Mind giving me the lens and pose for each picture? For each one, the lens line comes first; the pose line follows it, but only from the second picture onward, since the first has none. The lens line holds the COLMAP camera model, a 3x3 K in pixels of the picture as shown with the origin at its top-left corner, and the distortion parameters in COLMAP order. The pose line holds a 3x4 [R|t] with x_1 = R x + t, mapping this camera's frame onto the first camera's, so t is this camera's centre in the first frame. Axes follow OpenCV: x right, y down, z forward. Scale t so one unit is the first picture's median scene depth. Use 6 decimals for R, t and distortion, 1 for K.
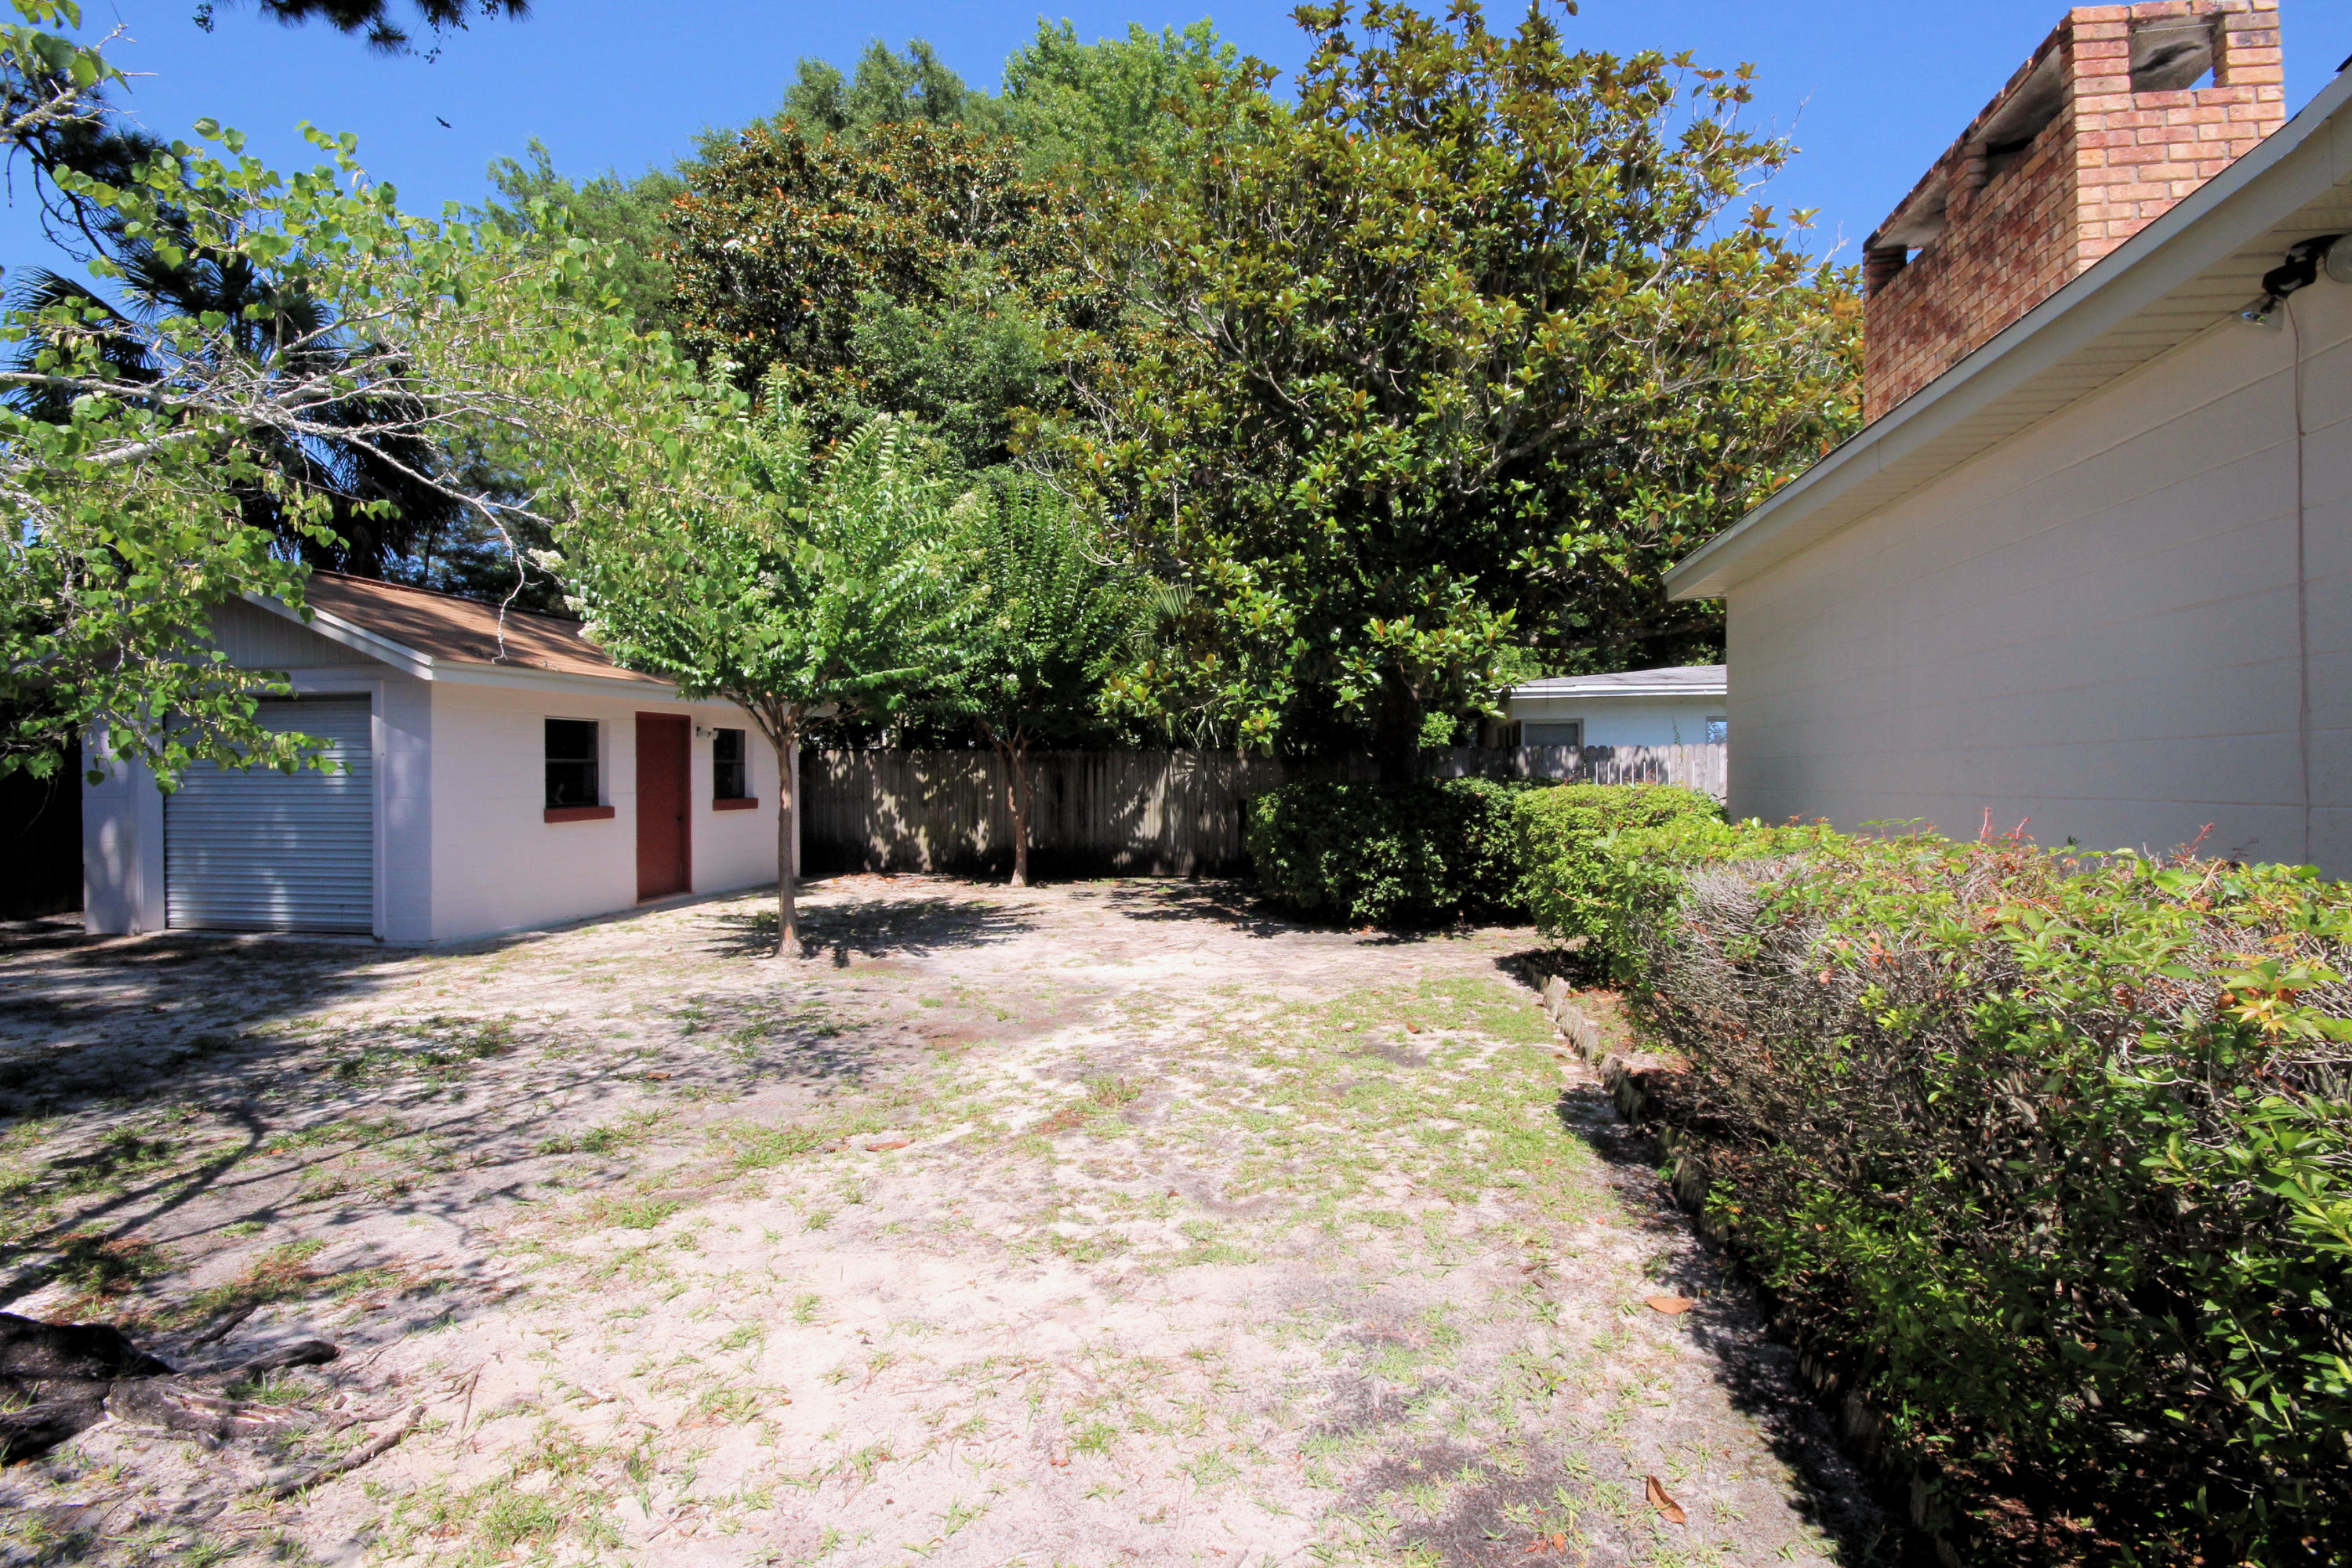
lens RADIAL K [[1147.1, 0, 1174.2], [0, 1147.1, 761.0], [0, 0, 1]] dist [0.001390, 0.000948]
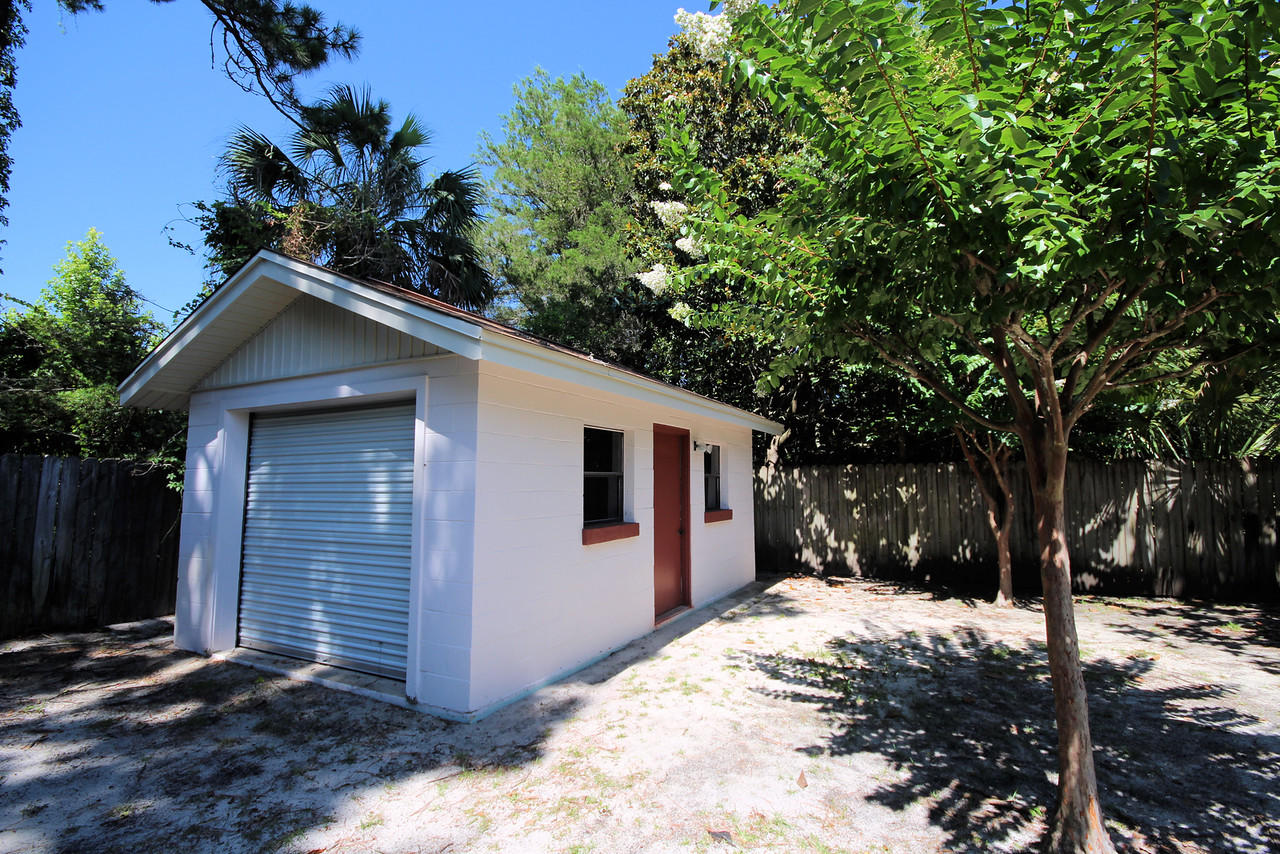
lens RADIAL K [[604.7, 0, 640.0], [0, 604.7, 427.0], [0, 0, 1]] dist [-0.020106, -0.000360]
pose [[0.957685, -0.034995, -0.285685, -0.325865], [0.004441, 0.994260, -0.106903, 0.012214], [0.287786, 0.101110, 0.952342, 0.492656]]
